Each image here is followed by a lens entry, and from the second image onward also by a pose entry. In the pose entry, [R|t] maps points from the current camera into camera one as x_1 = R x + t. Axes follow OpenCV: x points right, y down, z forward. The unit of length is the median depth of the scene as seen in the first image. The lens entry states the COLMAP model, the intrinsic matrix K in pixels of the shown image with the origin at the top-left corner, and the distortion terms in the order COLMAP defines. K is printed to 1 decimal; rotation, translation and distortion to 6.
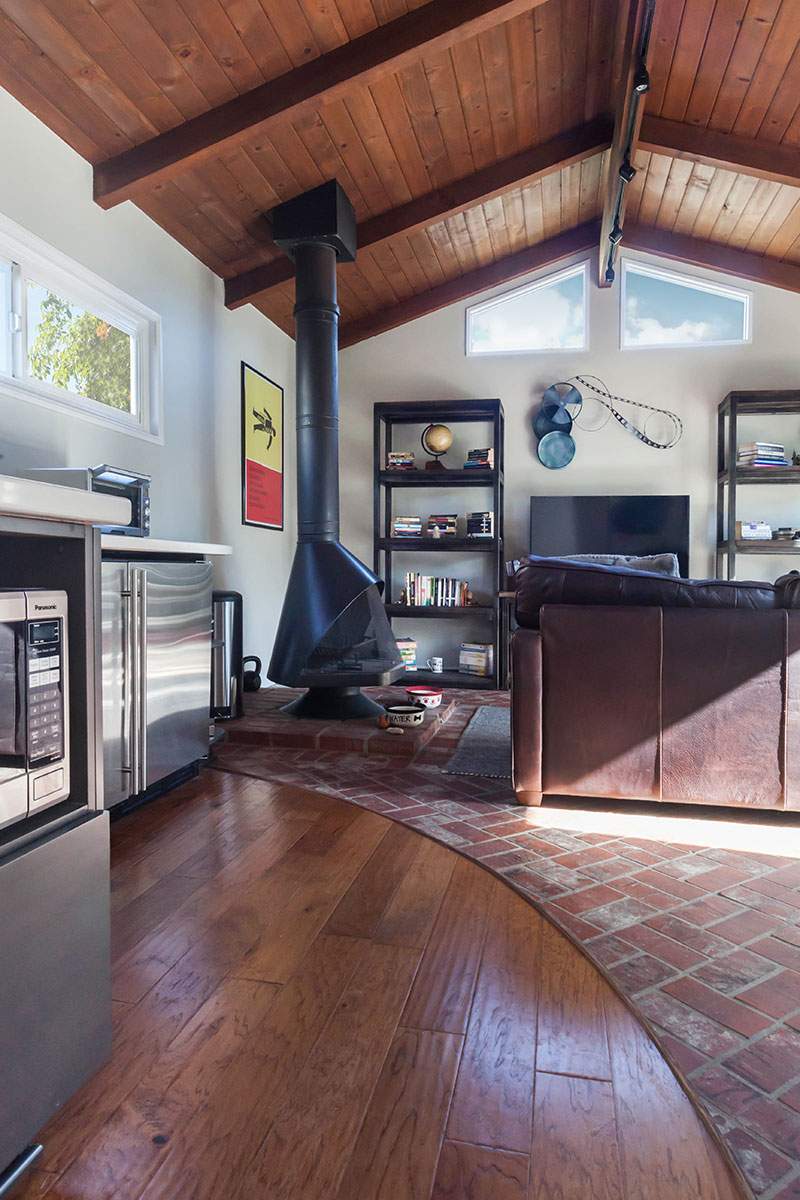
lens RADIAL K [[763.8, 0, 377.5], [0, 763.8, 620.1], [0, 0, 1]] dist [-0.029110, 0.030486]
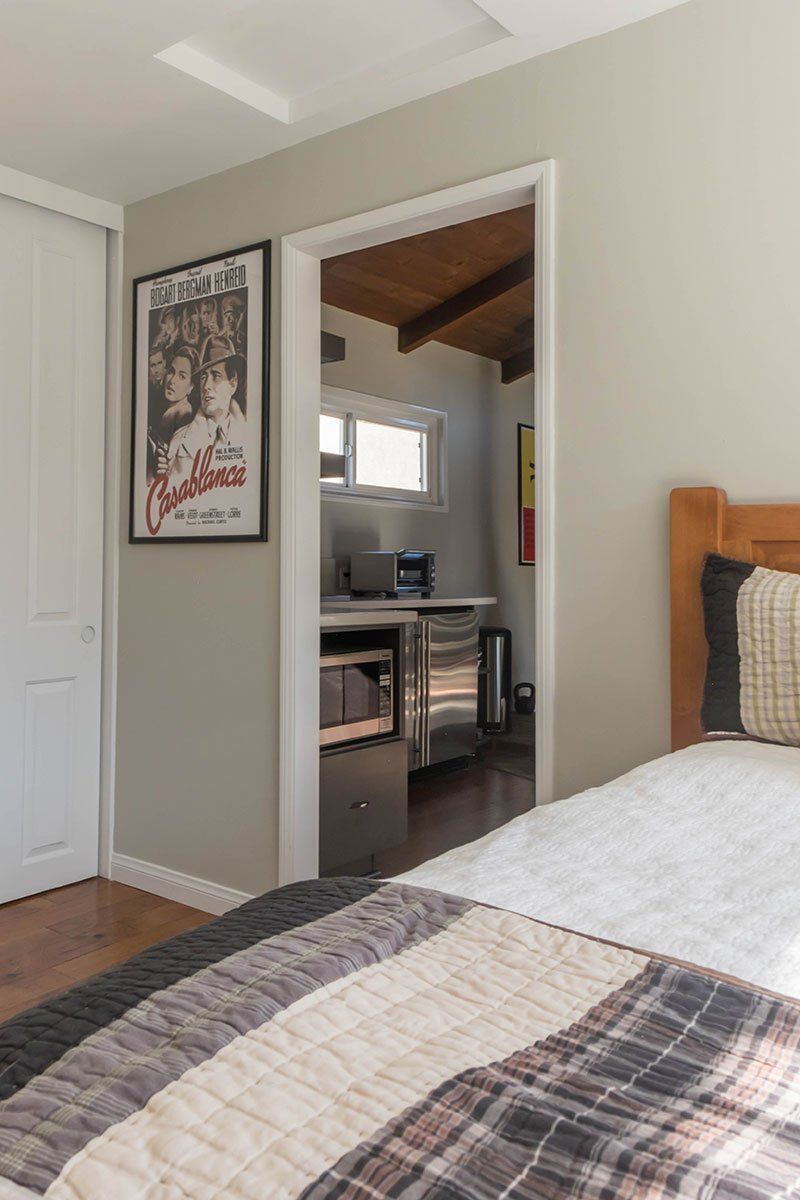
lens RADIAL K [[953.9, 0, 252.5], [0, 953.9, 533.0], [0, 0, 1]] dist [0.003916, -0.000717]
pose [[0.879693, -0.024741, -0.474898, 0.231114], [-0.026770, 0.994486, -0.101397, -0.028801], [0.474788, 0.101911, 0.874180, -0.673040]]
